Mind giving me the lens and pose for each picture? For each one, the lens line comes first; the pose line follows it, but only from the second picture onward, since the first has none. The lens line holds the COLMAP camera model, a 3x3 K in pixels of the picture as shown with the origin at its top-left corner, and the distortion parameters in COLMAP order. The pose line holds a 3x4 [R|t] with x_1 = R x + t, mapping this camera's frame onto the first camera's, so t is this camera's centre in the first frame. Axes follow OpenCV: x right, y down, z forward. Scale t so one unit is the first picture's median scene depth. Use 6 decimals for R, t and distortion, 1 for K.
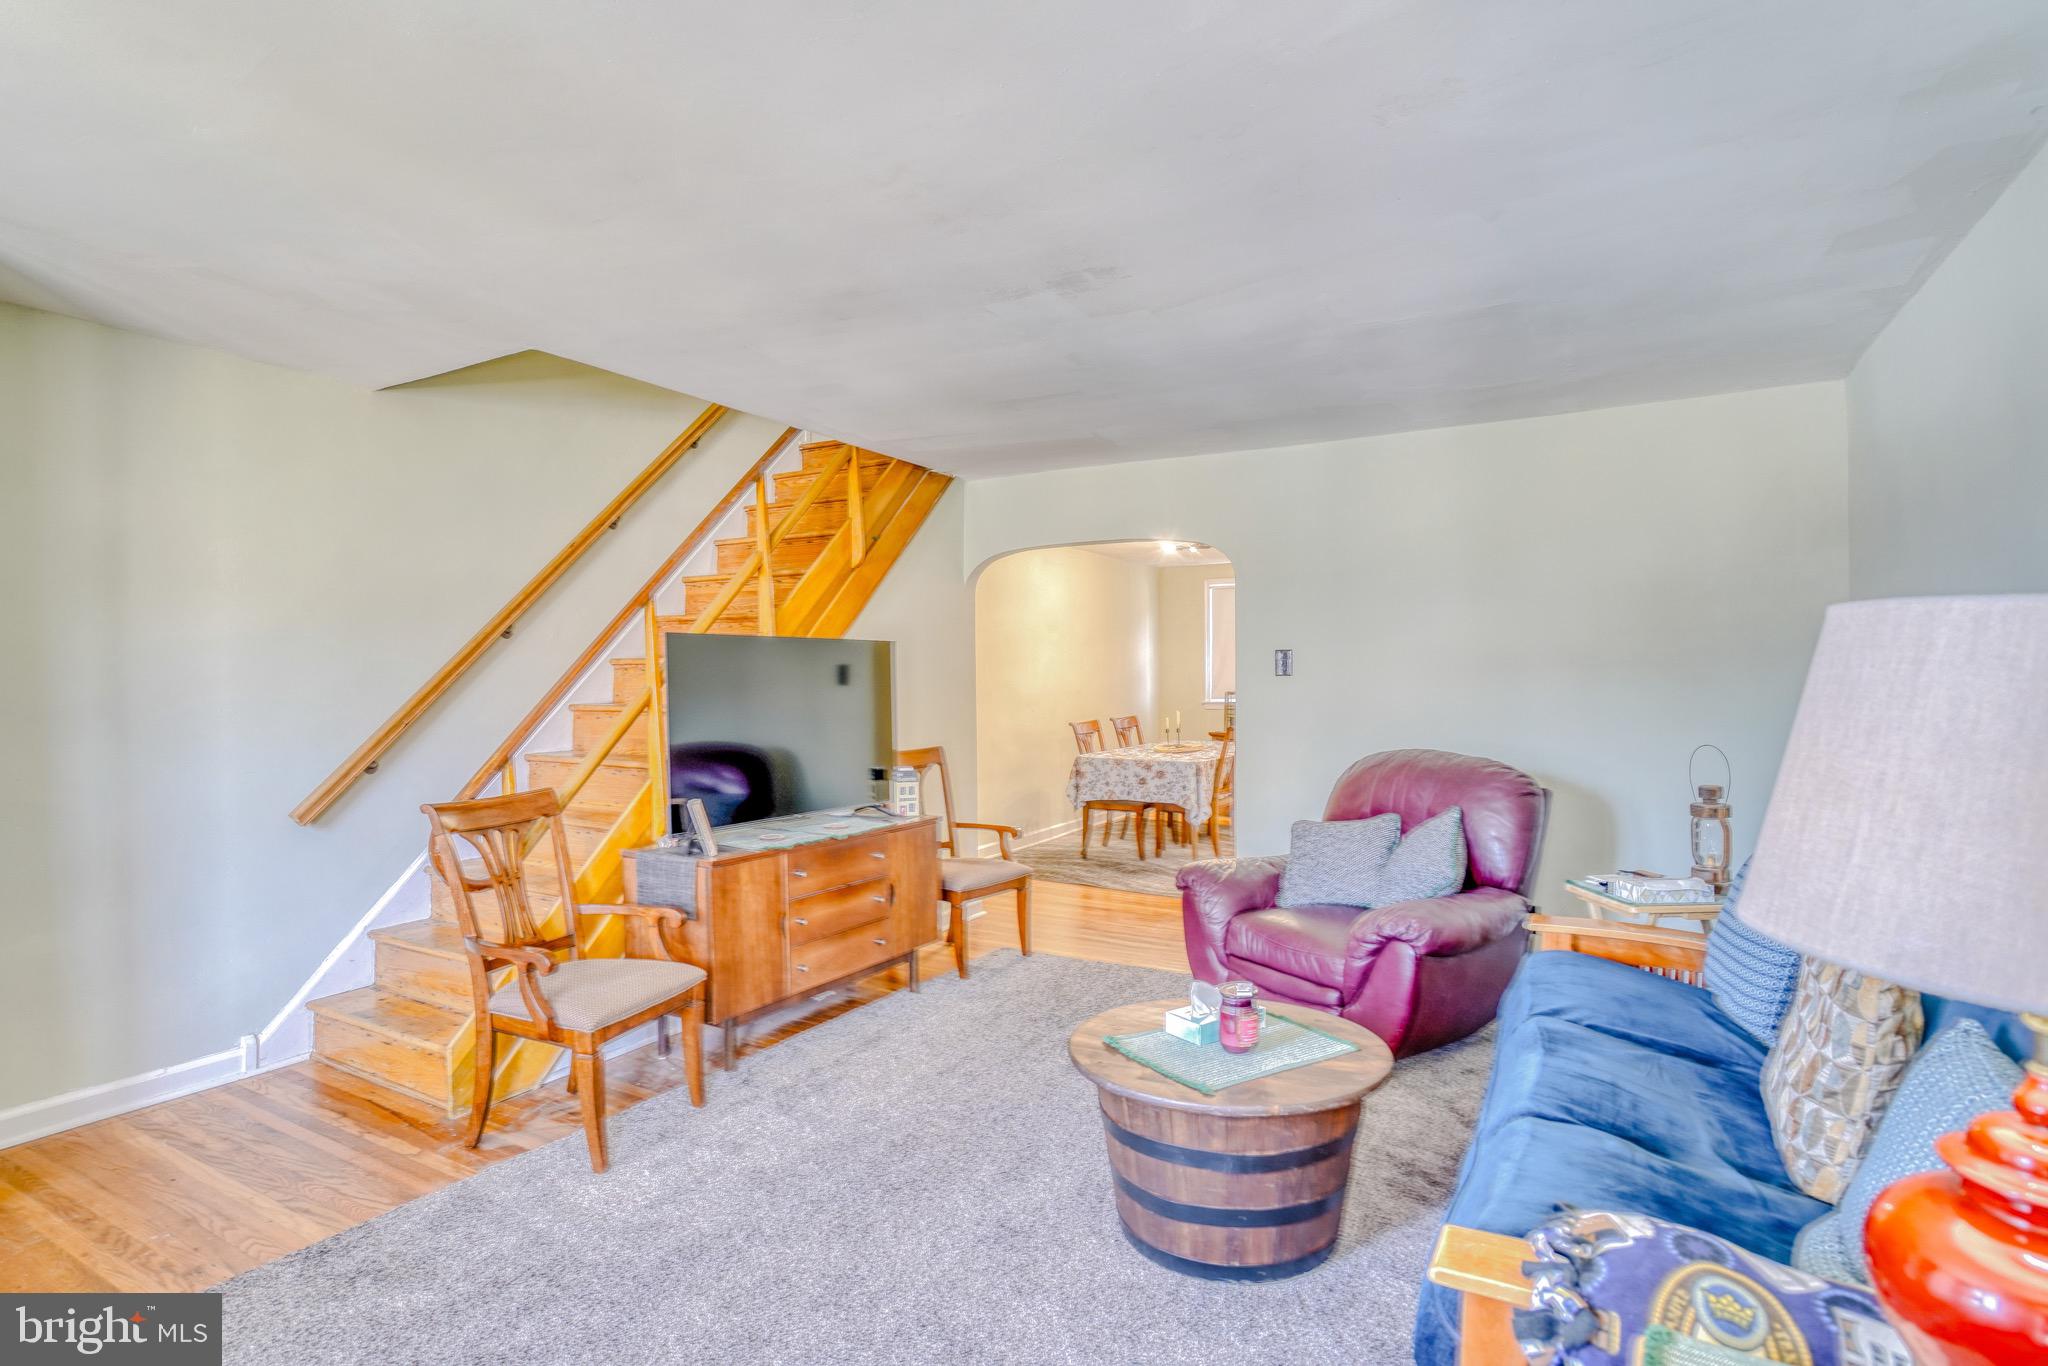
lens RADIAL K [[993.5, 0, 1015.4], [0, 993.5, 677.5], [0, 0, 1]] dist [-0.055972, 0.028631]
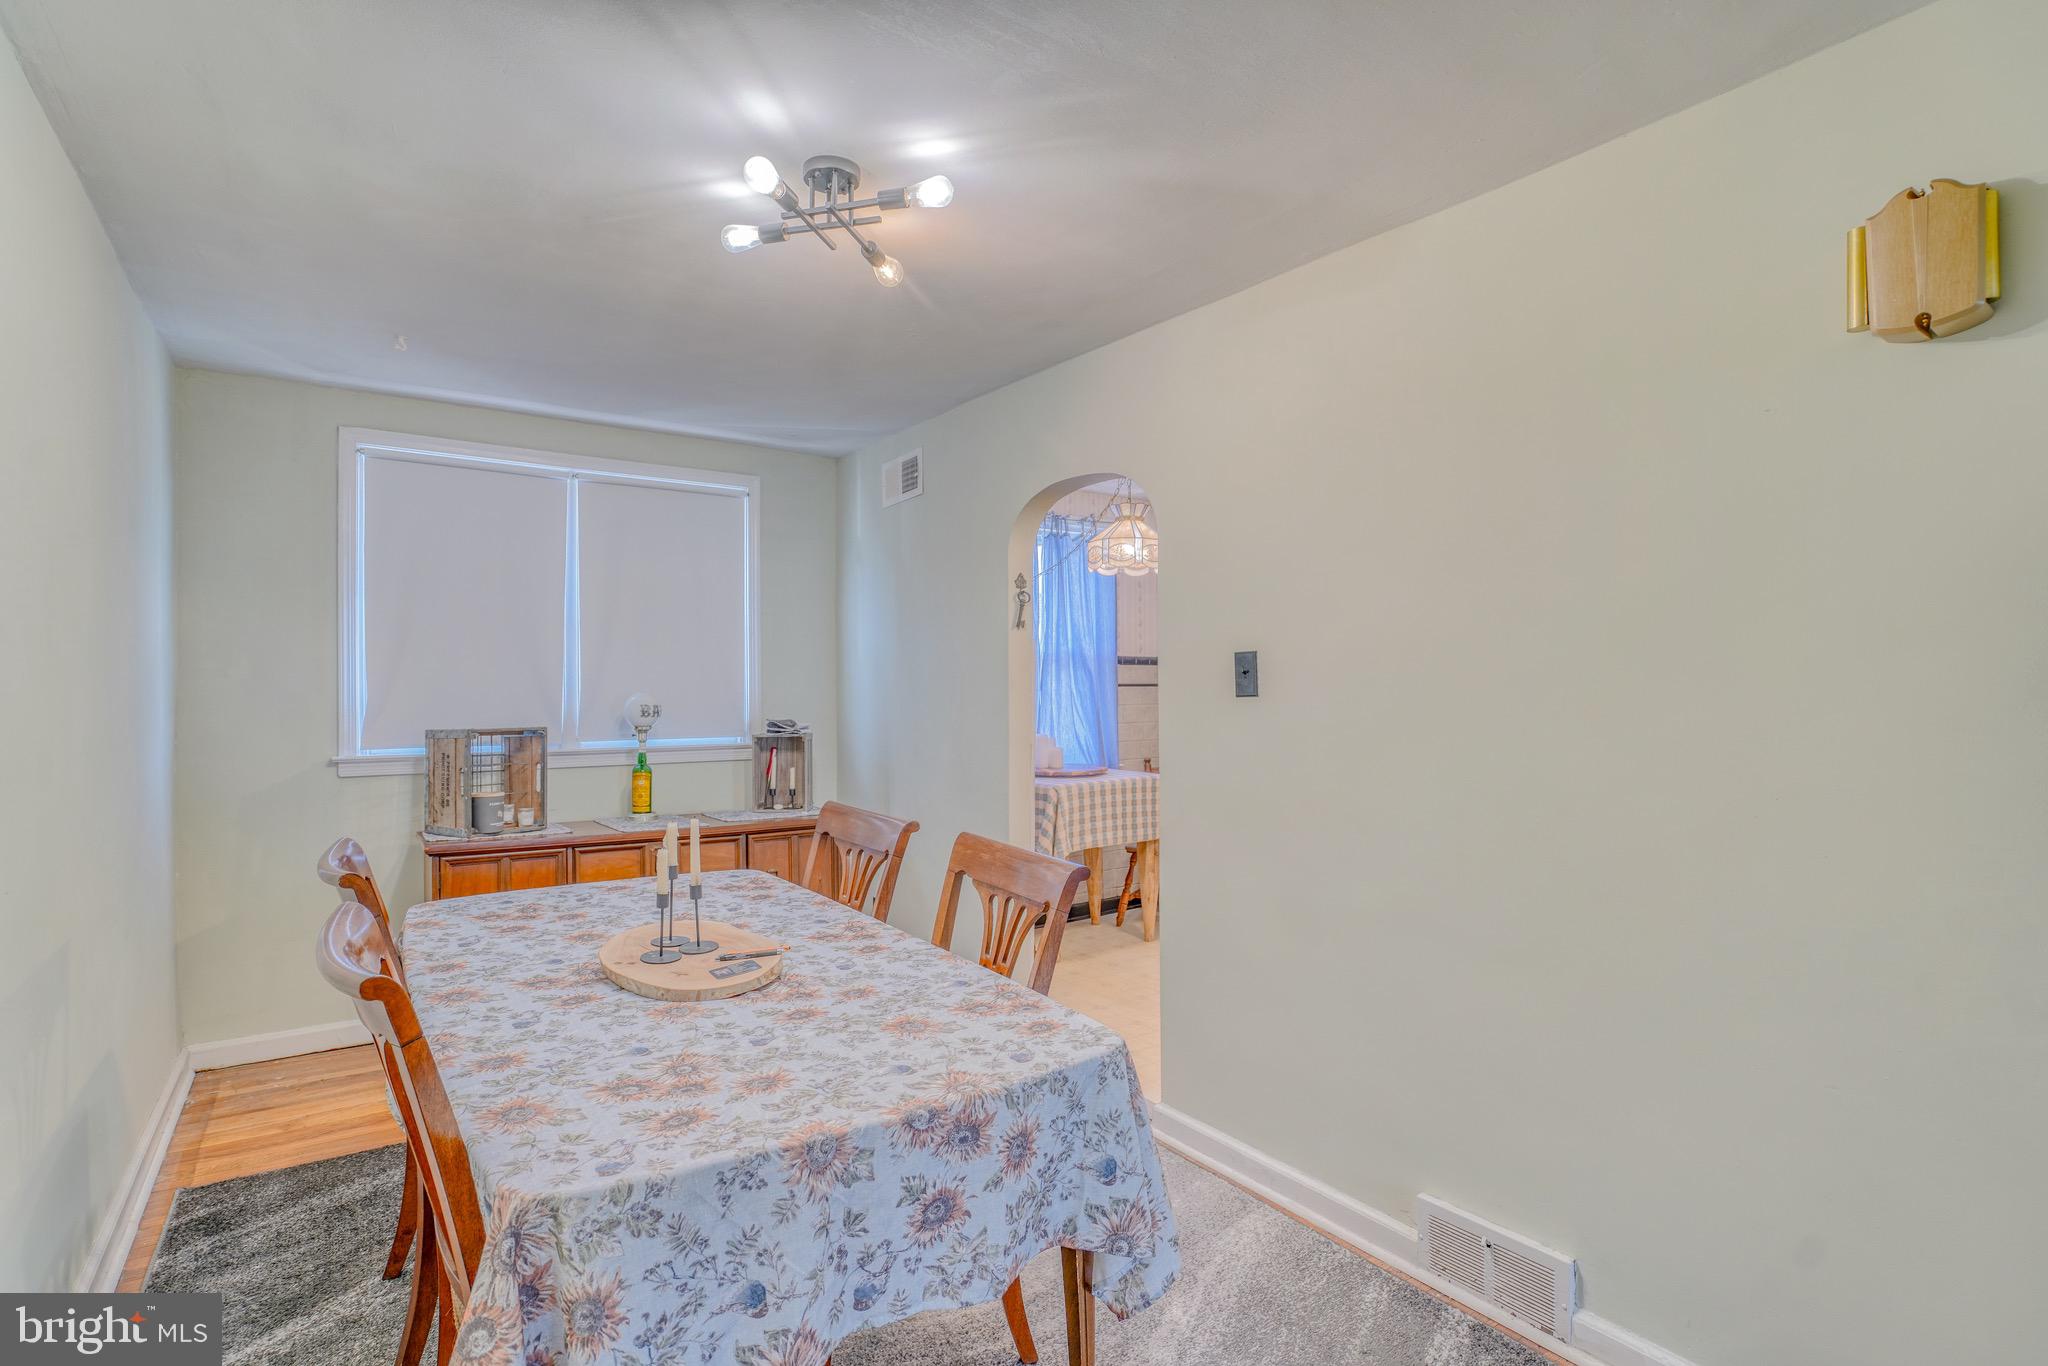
lens RADIAL K [[993.5, 0, 1015.4], [0, 993.5, 677.5], [0, 0, 1]] dist [-0.055972, 0.028631]
pose [[0.406821, -0.002962, 0.913503, -0.048999], [-0.005612, 0.999968, 0.005741, -0.005890], [-0.913491, -0.007463, 0.406791, 0.908859]]
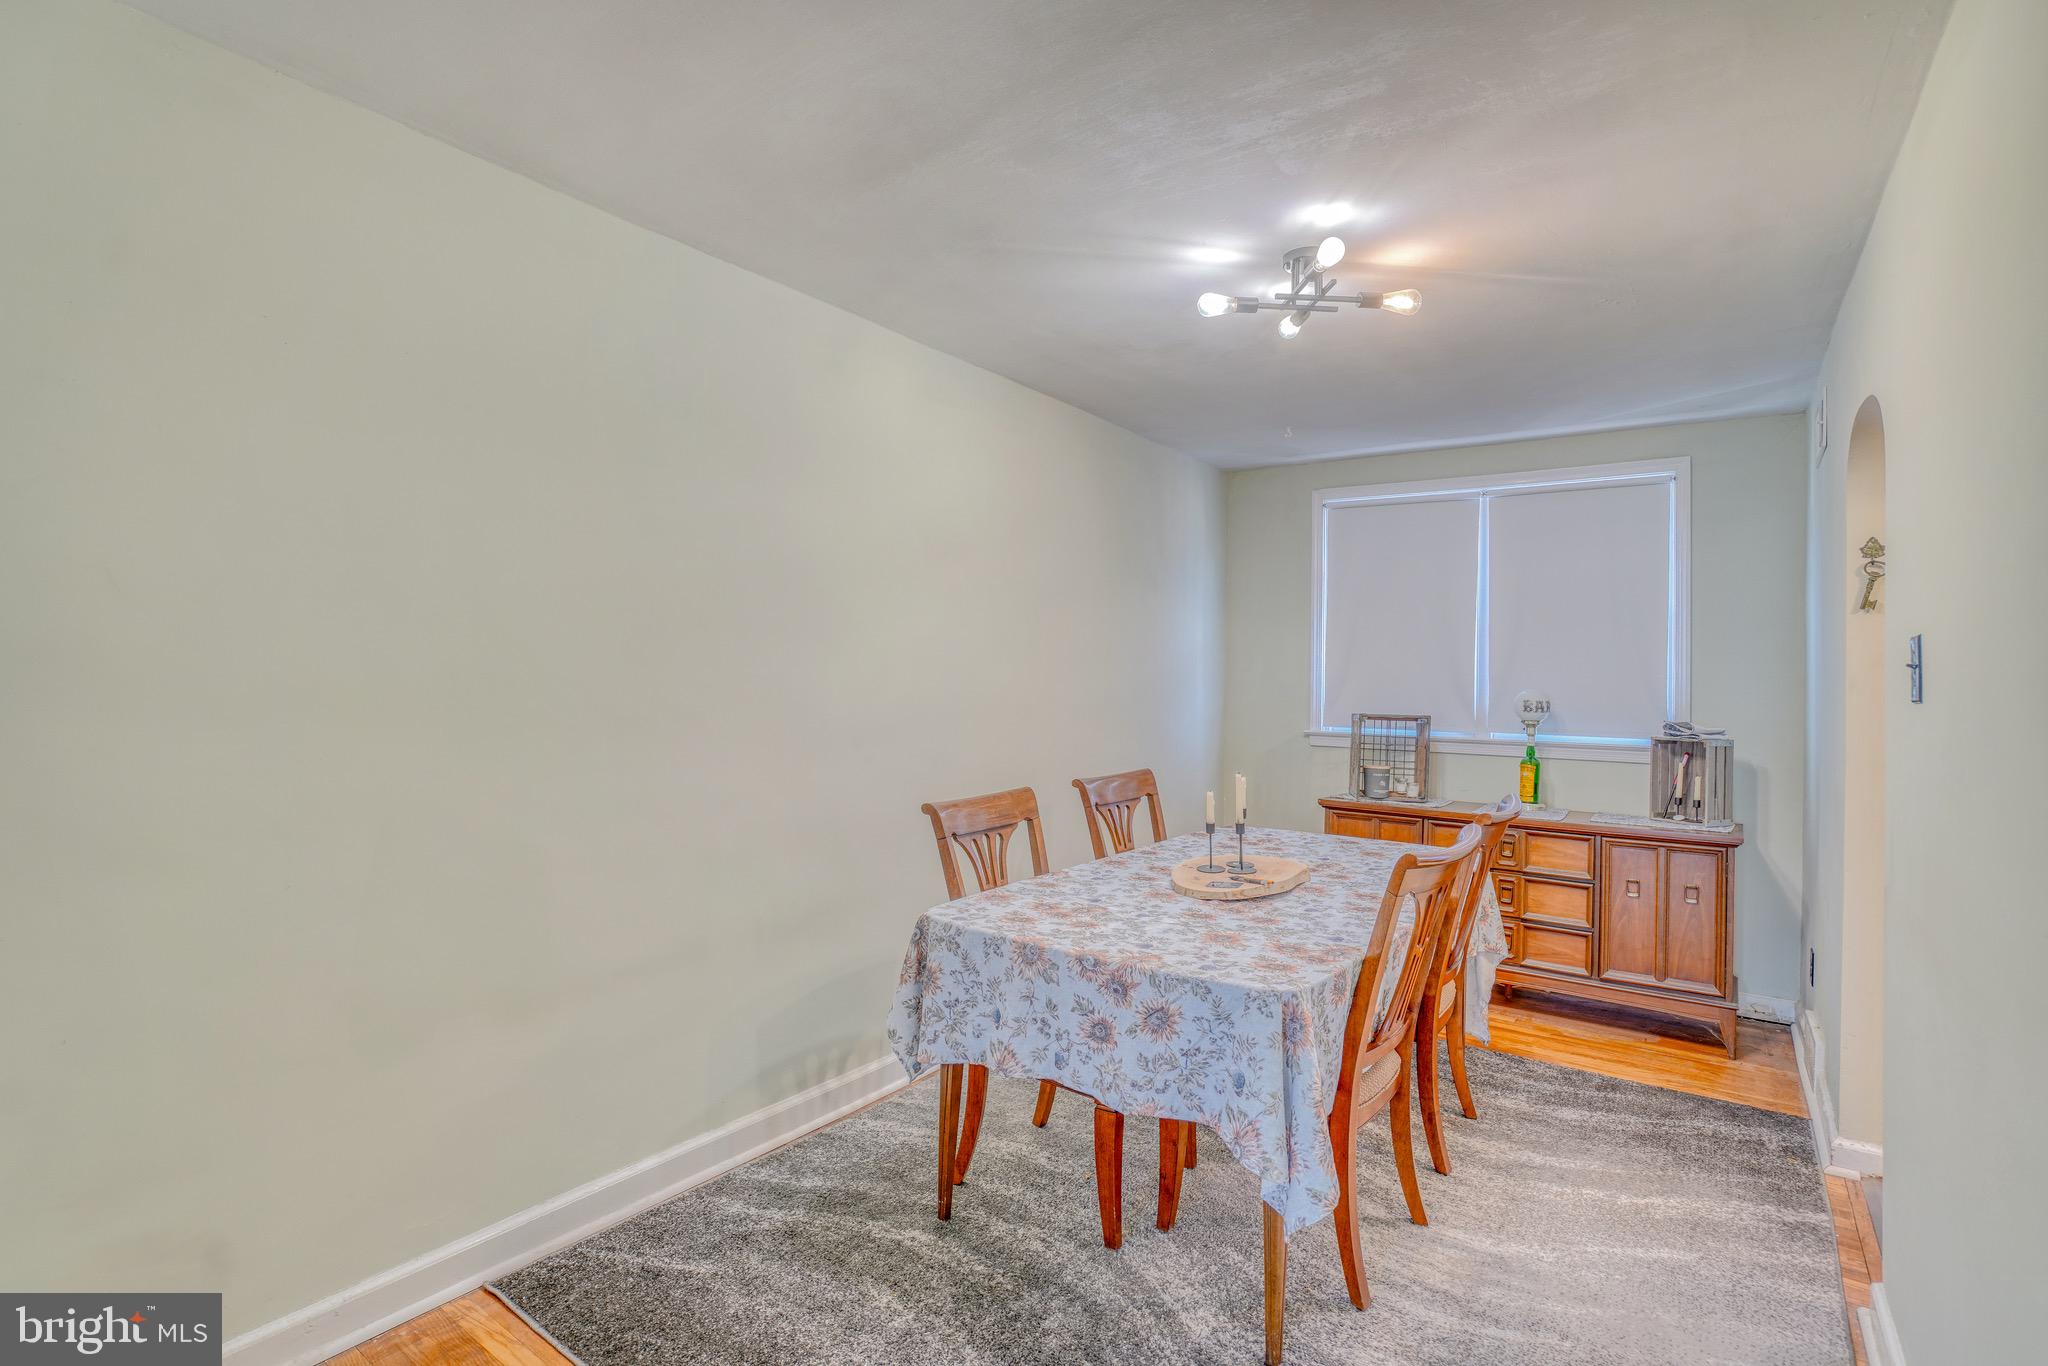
lens RADIAL K [[993.5, 0, 1015.4], [0, 993.5, 677.5], [0, 0, 1]] dist [-0.055972, 0.028631]
pose [[0.994957, 0.008112, -0.099973, 0.131933], [-0.006982, 0.999908, 0.011640, -0.004483], [0.100058, -0.010884, 0.994922, 0.707857]]
